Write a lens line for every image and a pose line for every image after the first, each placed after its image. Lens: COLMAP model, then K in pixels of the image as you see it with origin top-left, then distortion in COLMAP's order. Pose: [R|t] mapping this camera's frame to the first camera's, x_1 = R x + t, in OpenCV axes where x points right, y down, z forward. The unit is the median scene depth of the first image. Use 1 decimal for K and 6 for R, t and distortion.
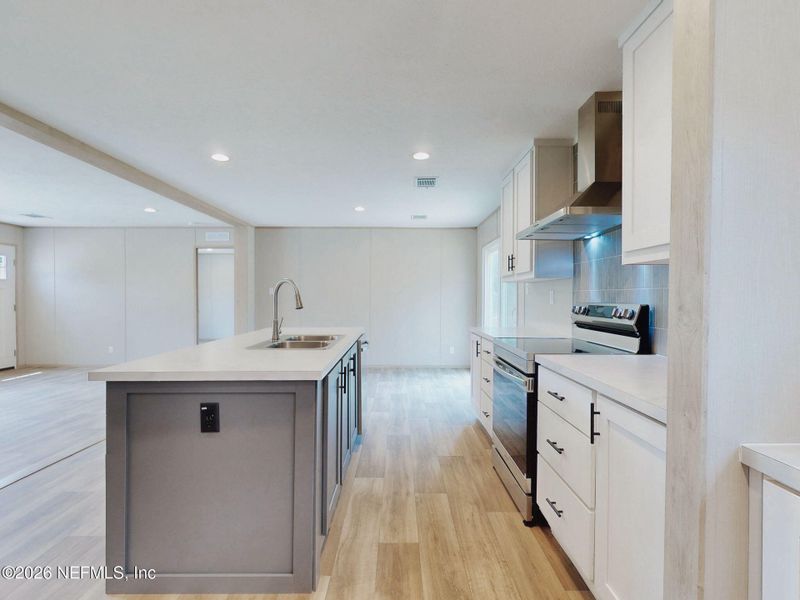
lens RADIAL K [[397.5, 0, 401.4], [0, 397.5, 296.7], [0, 0, 1]] dist [0.009810, 0.000473]
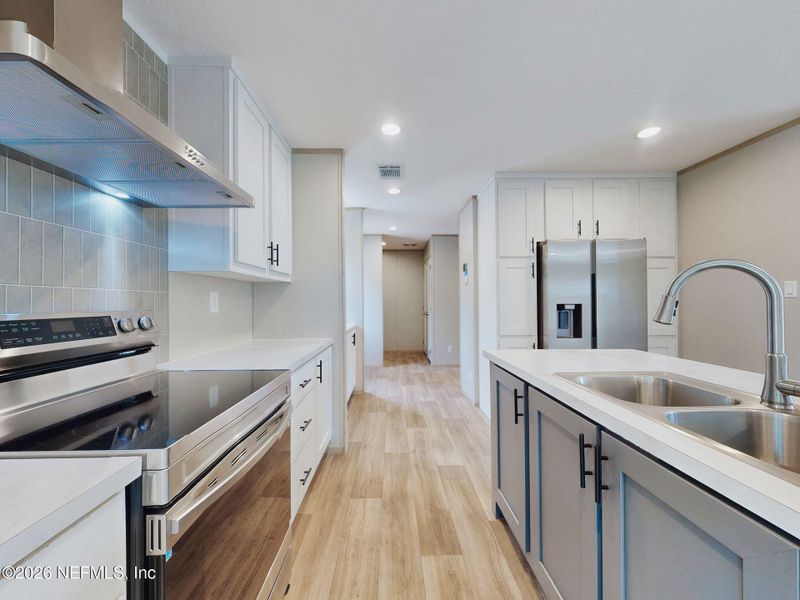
lens RADIAL K [[313.1, 0, 405.4], [0, 313.1, 299.3], [0, 0, 1]] dist [-0.010616, 0.000393]
pose [[-0.999391, 0.002772, -0.034781, 0.112433], [0.002603, 0.999985, 0.004895, -0.008192], [0.034794, 0.004801, -0.999383, 1.867714]]
